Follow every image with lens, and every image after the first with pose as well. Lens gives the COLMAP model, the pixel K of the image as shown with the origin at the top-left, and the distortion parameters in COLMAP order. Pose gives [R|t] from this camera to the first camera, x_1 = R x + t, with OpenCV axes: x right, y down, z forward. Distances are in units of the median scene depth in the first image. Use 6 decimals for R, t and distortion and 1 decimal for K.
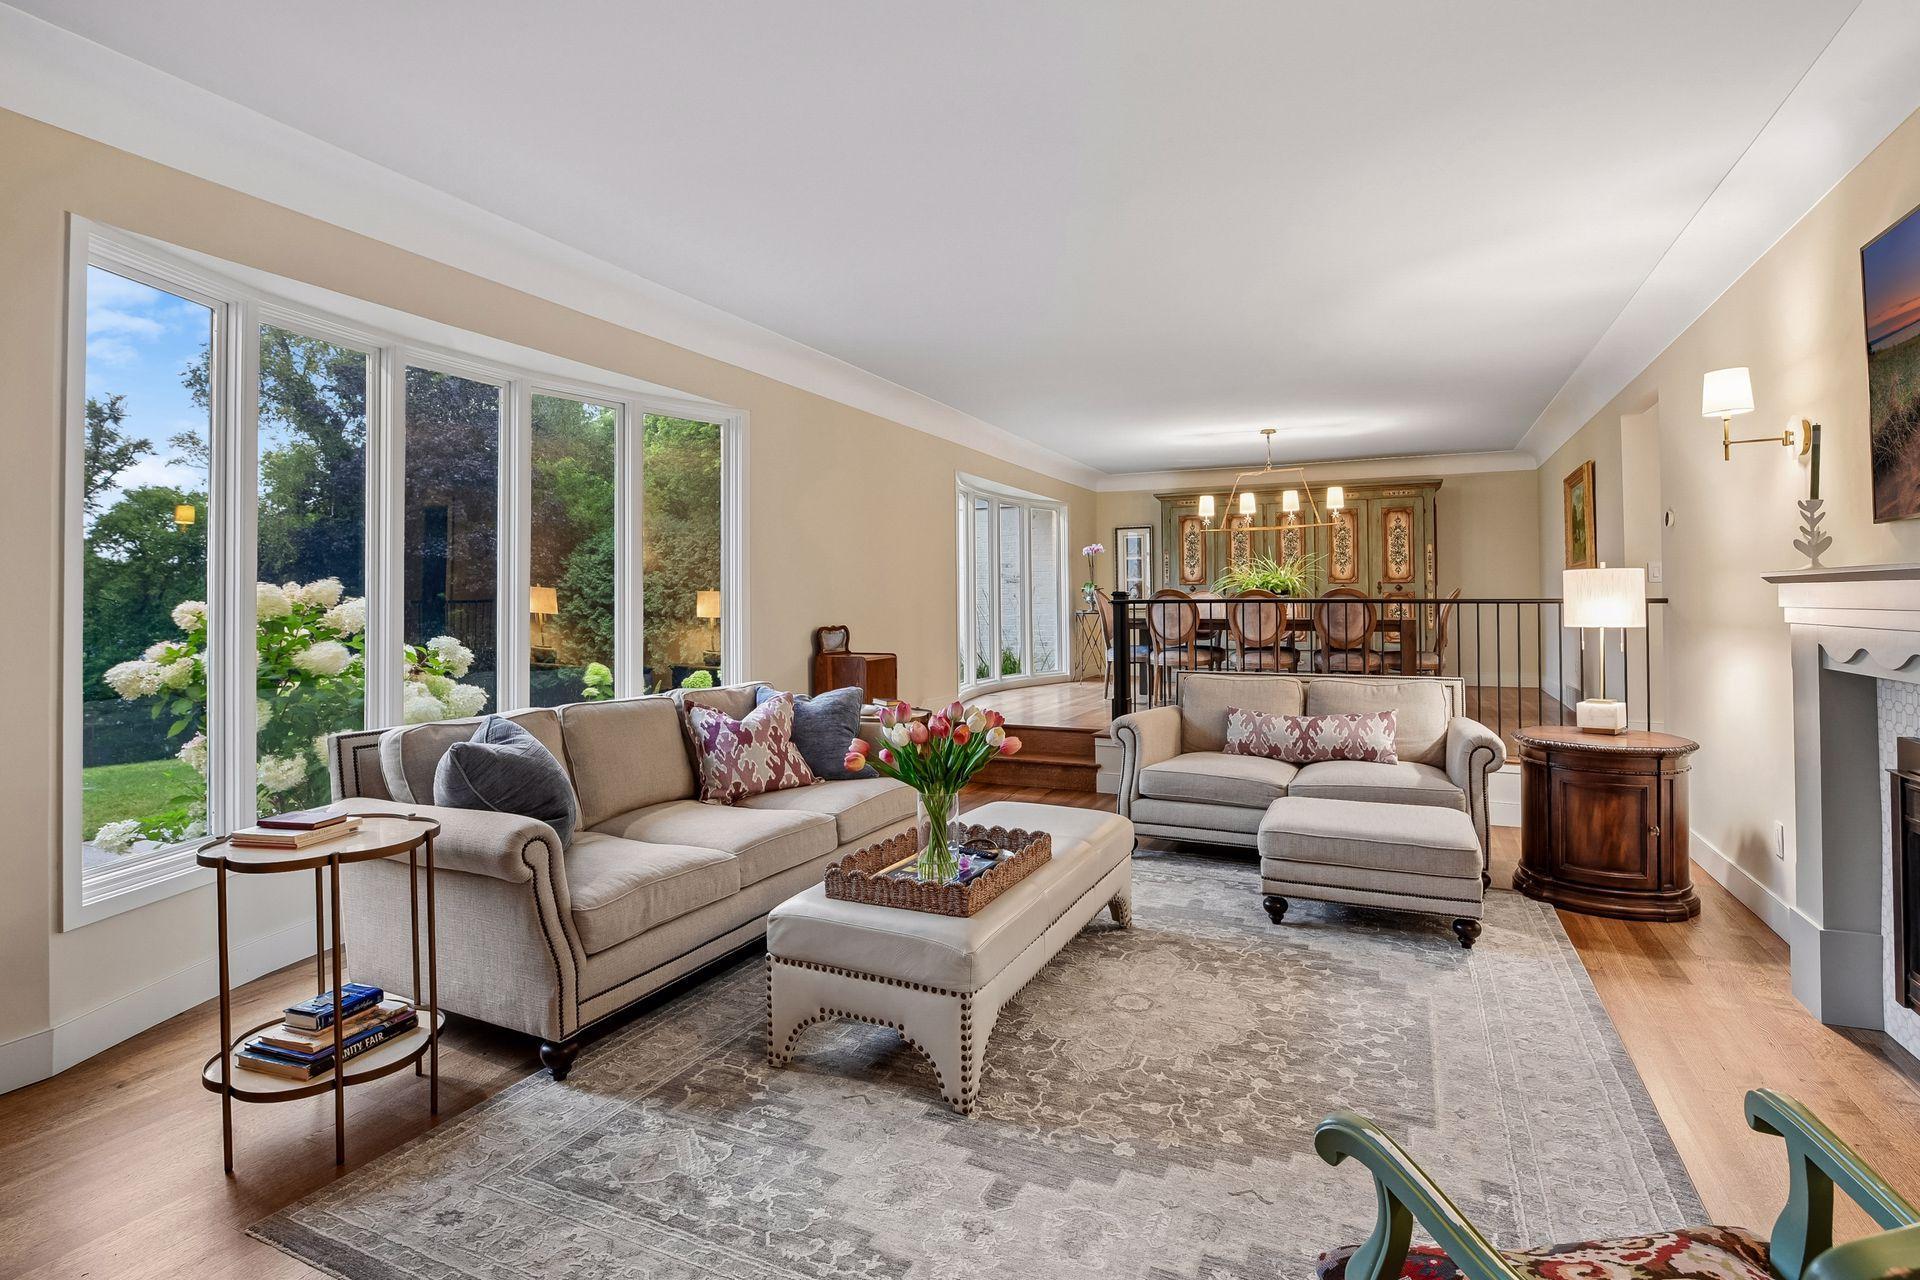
lens RADIAL K [[945.1, 0, 960.0], [0, 945.1, 580.8], [0, 0, 1]] dist [-0.000096, 0.000037]
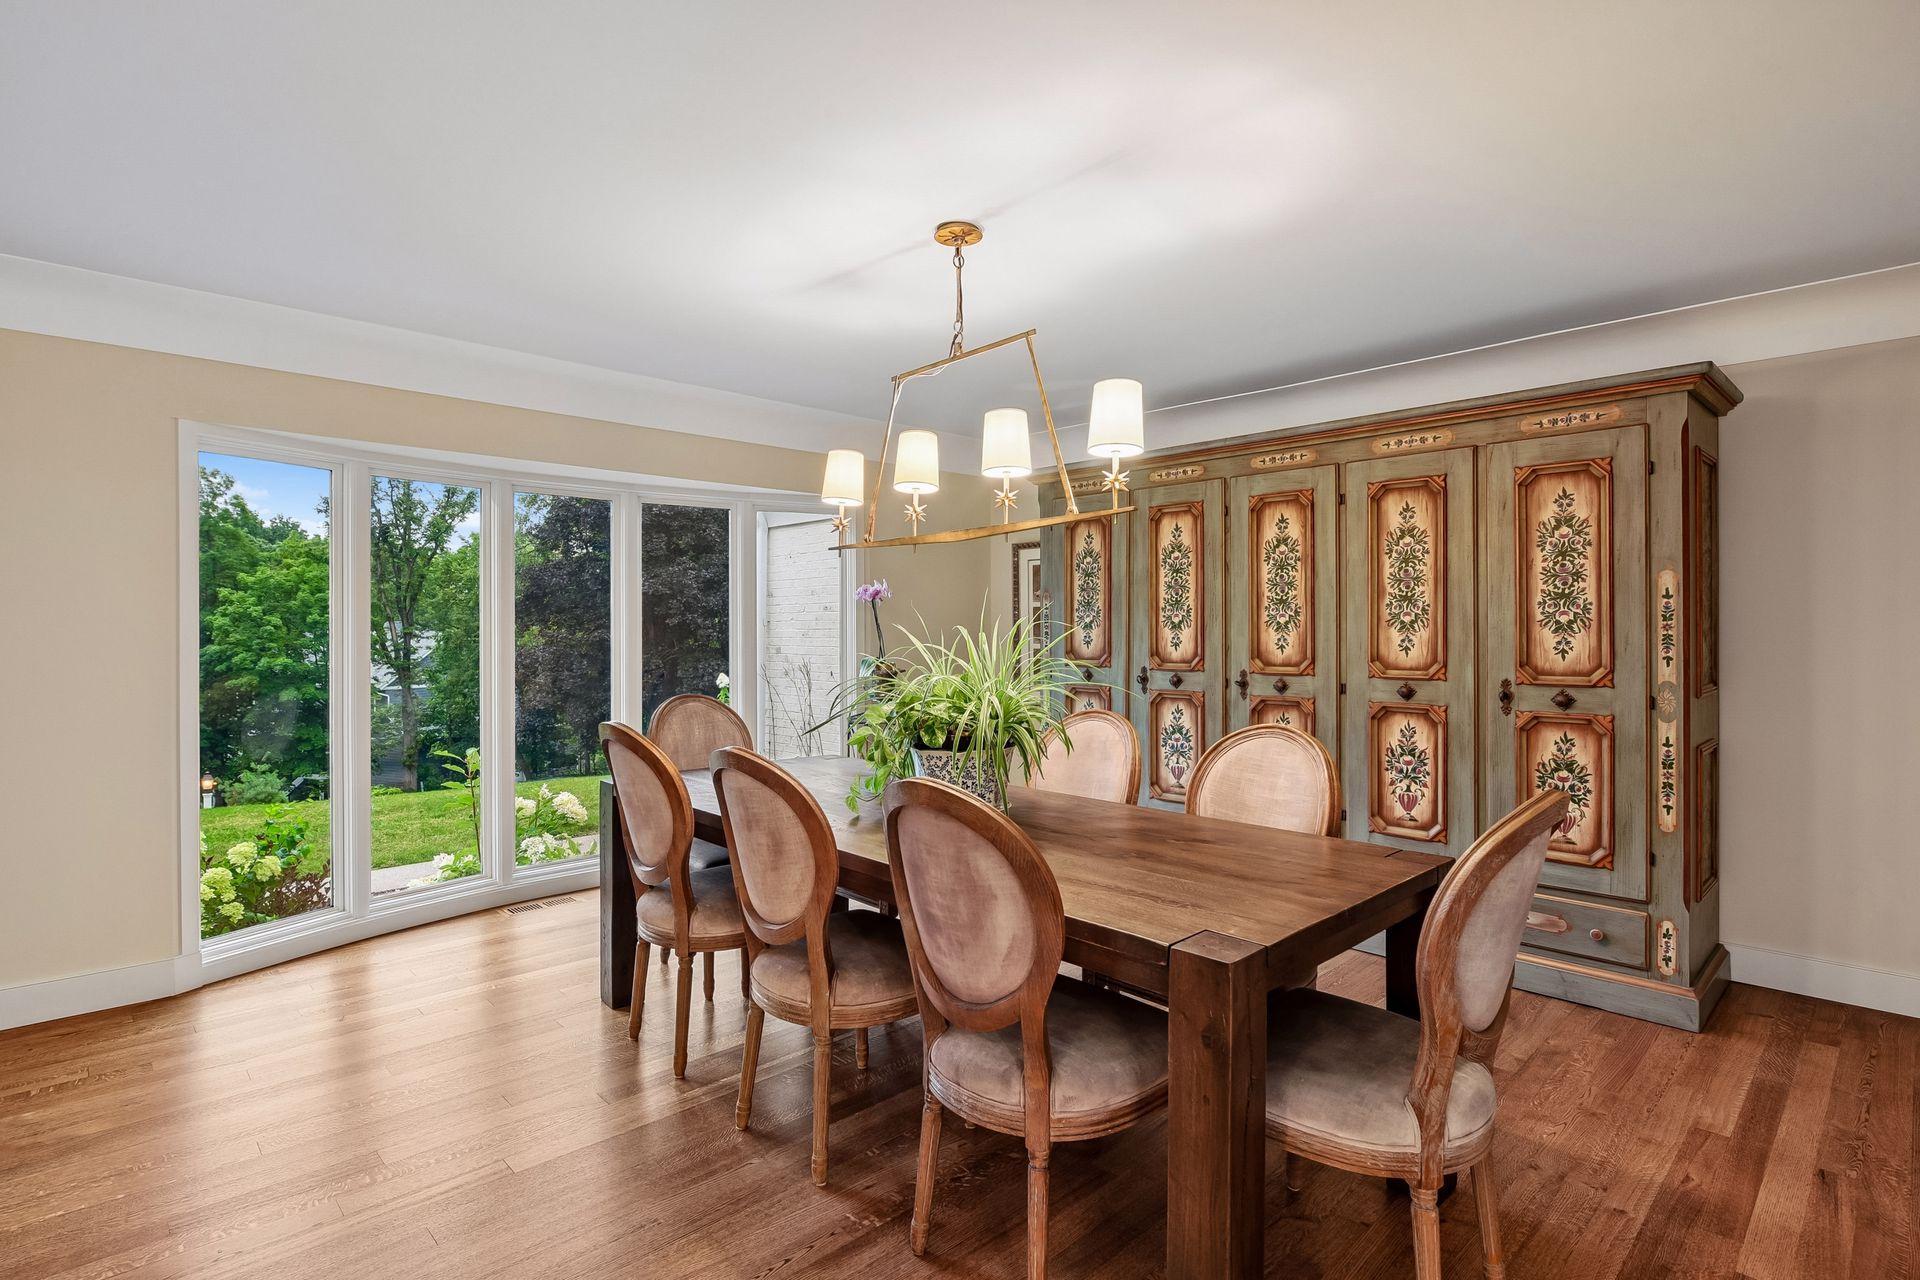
lens RADIAL K [[941.7, 0, 960.0], [0, 941.7, 620.9], [0, 0, 1]] dist [0.001231, 0.000275]
pose [[0.931968, 0.002767, -0.362529, 0.381901], [0.003216, 0.999868, 0.015900, -0.026977], [0.362526, -0.015984, 0.931837, 0.603419]]
